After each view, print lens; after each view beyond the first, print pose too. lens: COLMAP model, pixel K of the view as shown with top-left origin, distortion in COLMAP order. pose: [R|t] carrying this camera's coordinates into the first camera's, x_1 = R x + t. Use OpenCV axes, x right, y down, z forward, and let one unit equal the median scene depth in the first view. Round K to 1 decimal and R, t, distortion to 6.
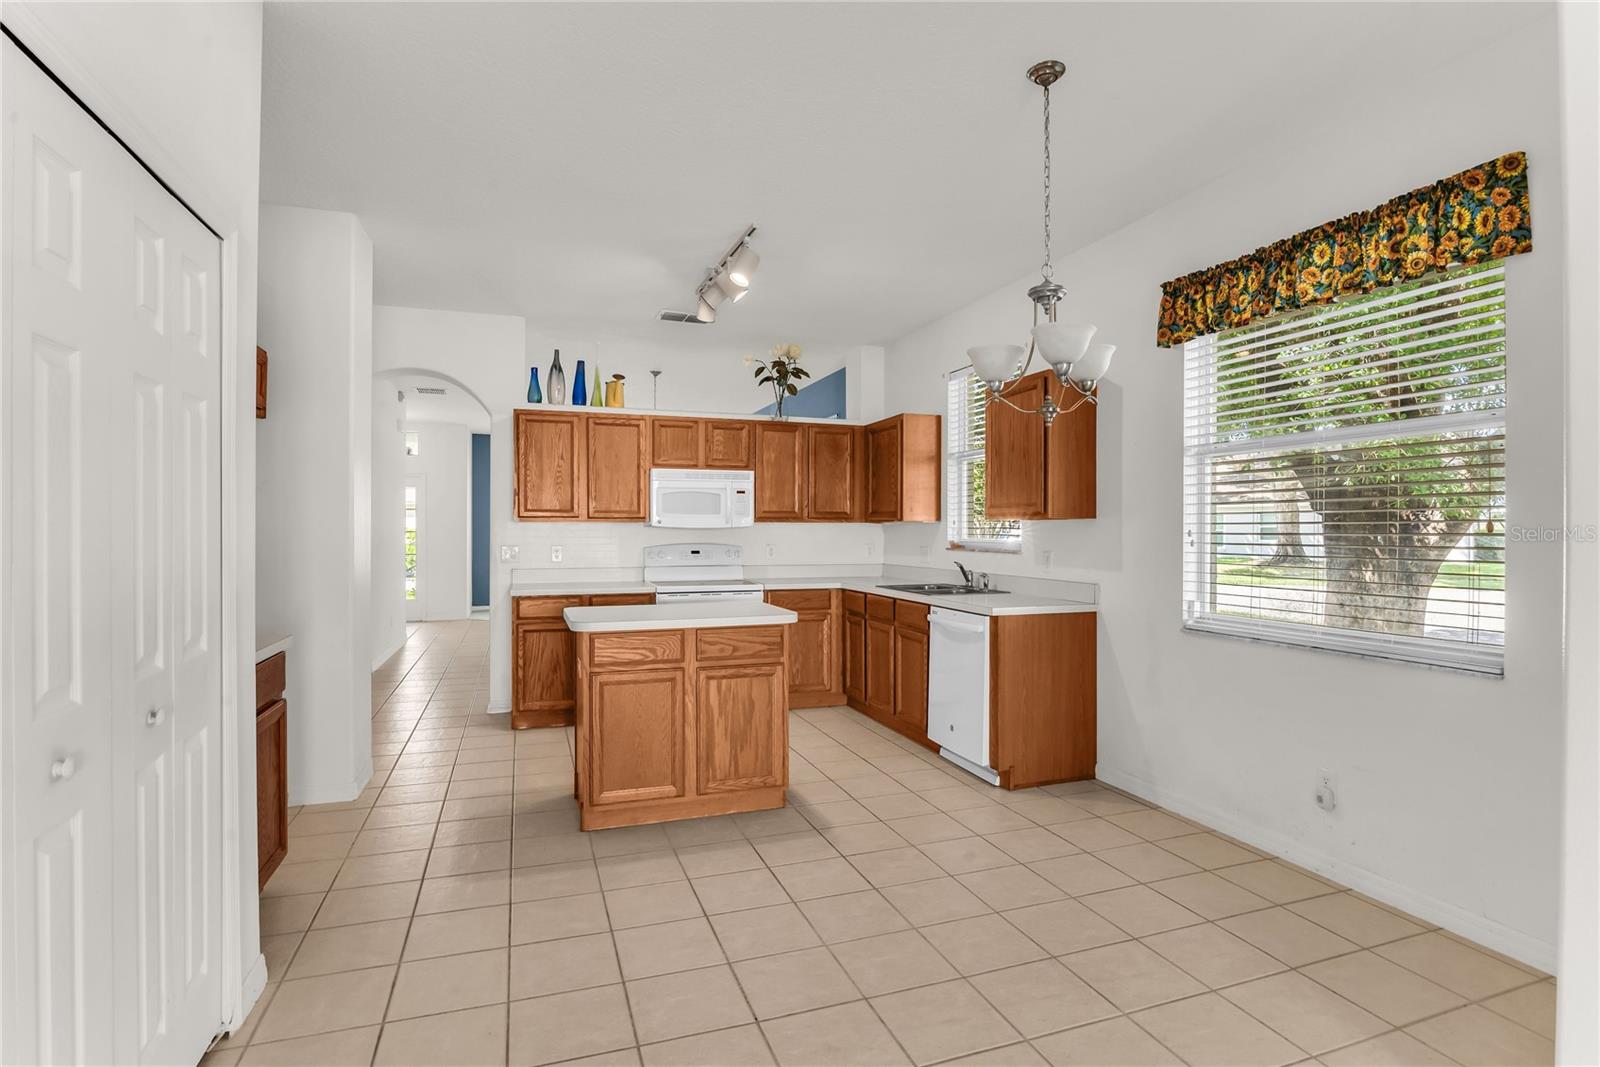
lens RADIAL K [[813.4, 0, 803.6], [0, 813.4, 524.8], [0, 0, 1]] dist [-0.006698, 0.000141]
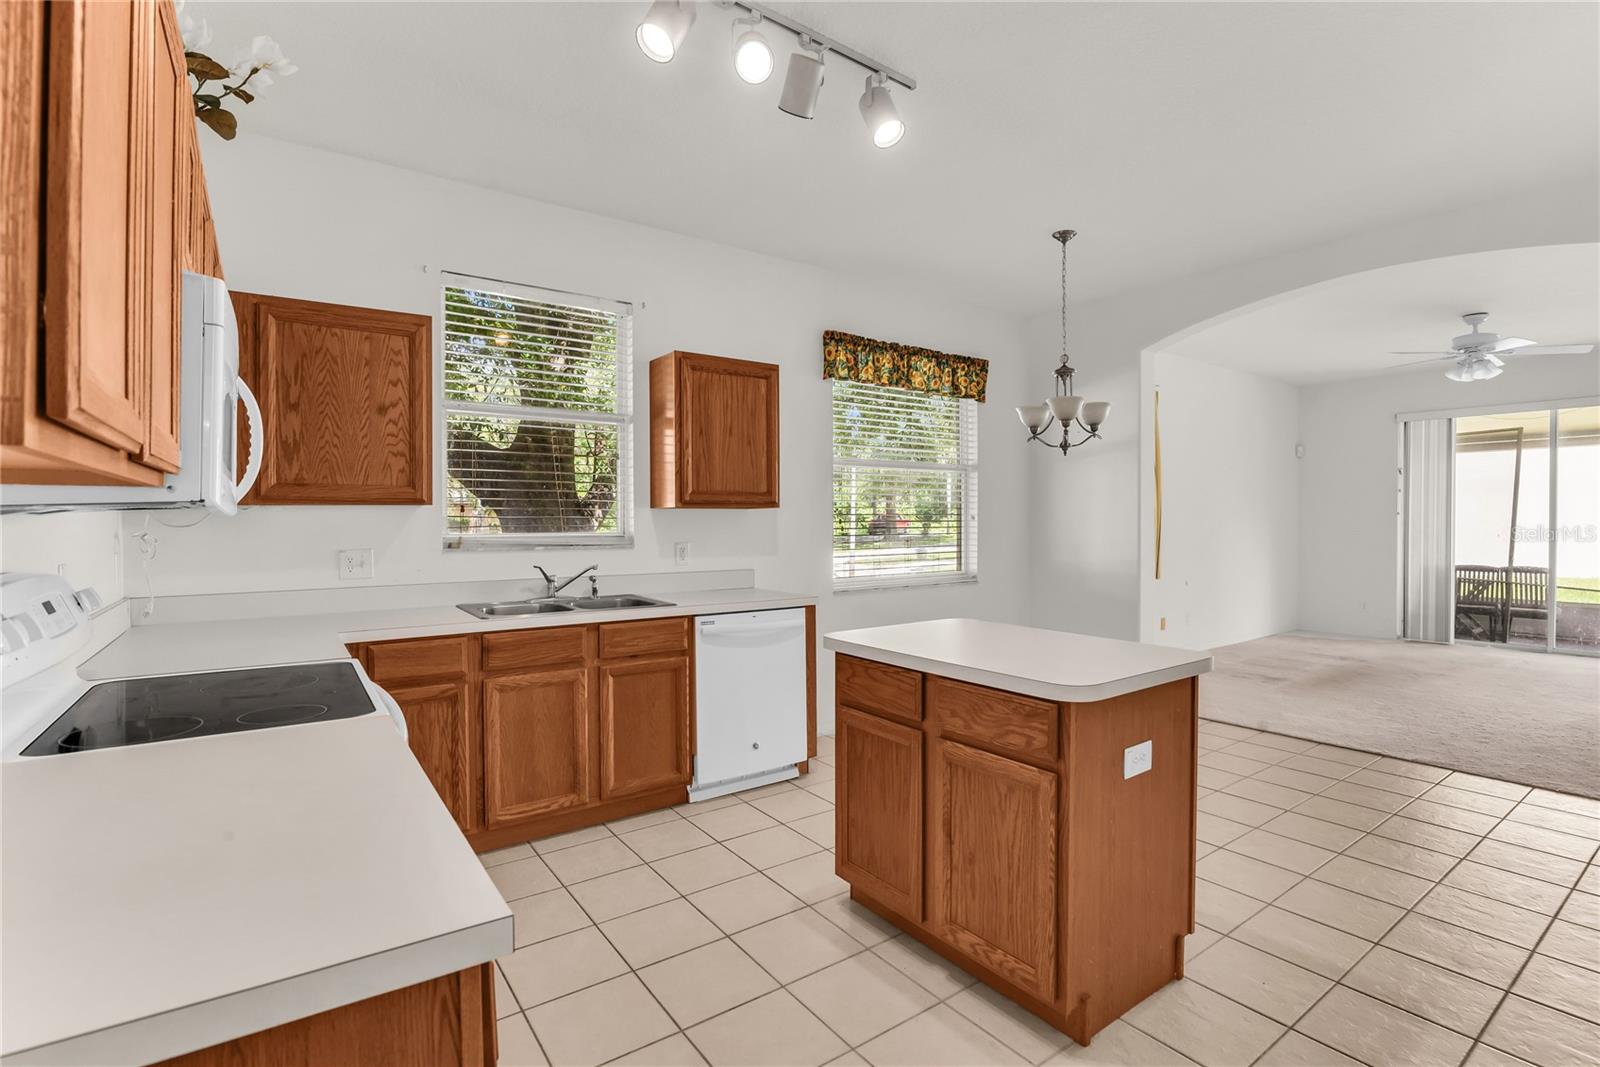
lens RADIAL K [[763.6, 0, 815.2], [0, 763.6, 533.8], [0, 0, 1]] dist [-0.017714, 0.000957]
pose [[-0.300500, -0.013767, 0.953683, -0.724569], [-0.001281, 0.999901, 0.014030, 0.012909], [-0.953781, 0.002994, -0.300487, 1.405142]]
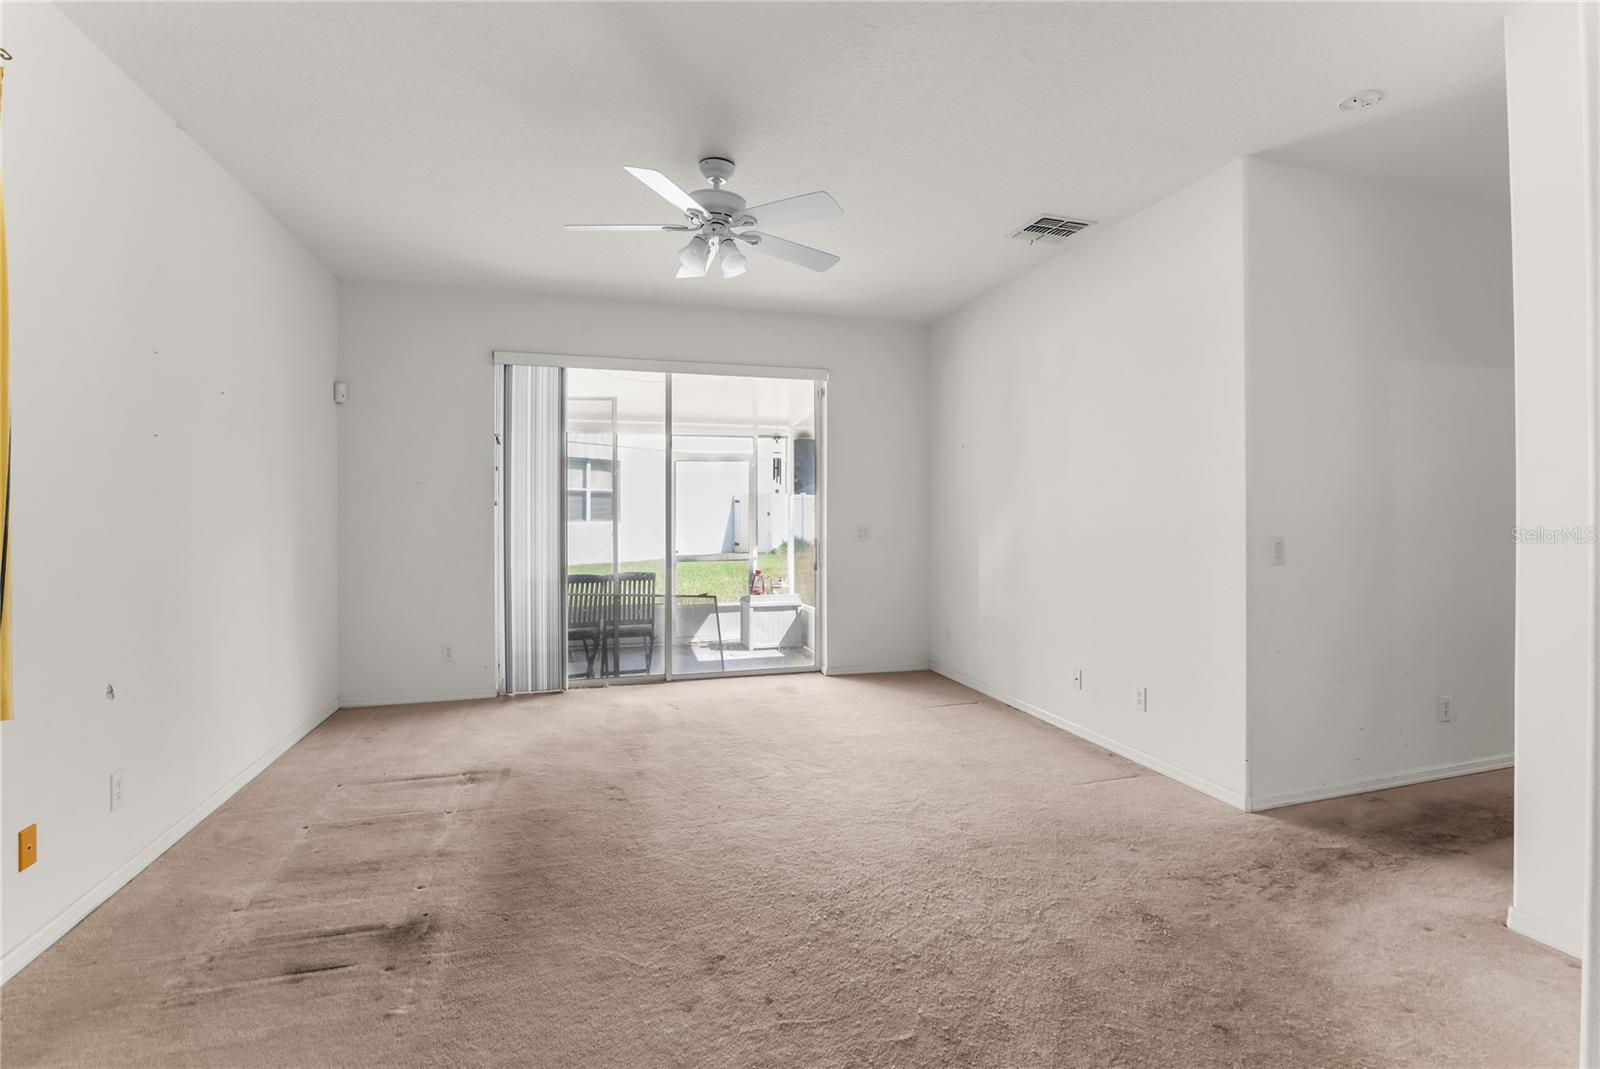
lens RADIAL K [[769.3, 0, 826.4], [0, 769.3, 511.7], [0, 0, 1]] dist [-0.030083, 0.001247]
pose [[-0.999511, 0.005986, 0.030676, 0.168983], [0.005827, 0.999969, -0.005284, 0.008468], [-0.030707, -0.005102, -0.999515, 0.576161]]
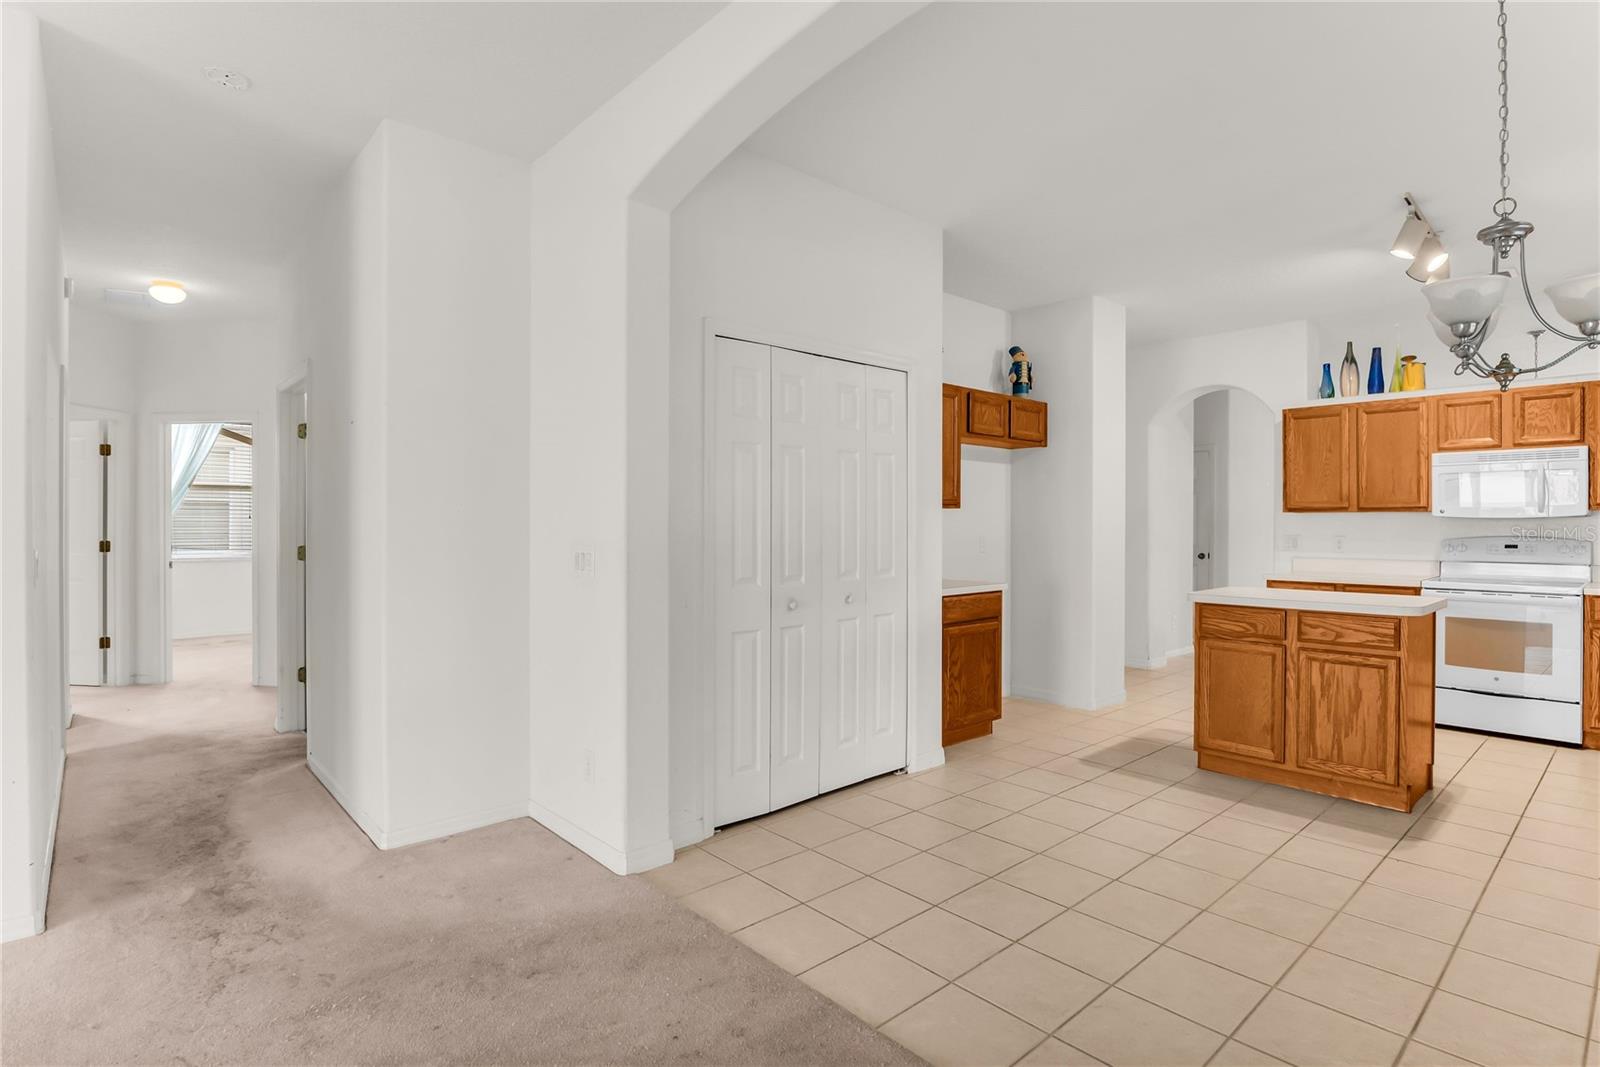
lens RADIAL K [[769.3, 0, 802.5], [0, 769.3, 530.3], [0, 0, 1]] dist [-0.030083, 0.001247]
pose [[0.377248, 0.008818, -0.926070, 0.533800], [0.002756, 0.999940, 0.010644, 0.010935], [0.926108, -0.006568, 0.377201, 0.030007]]
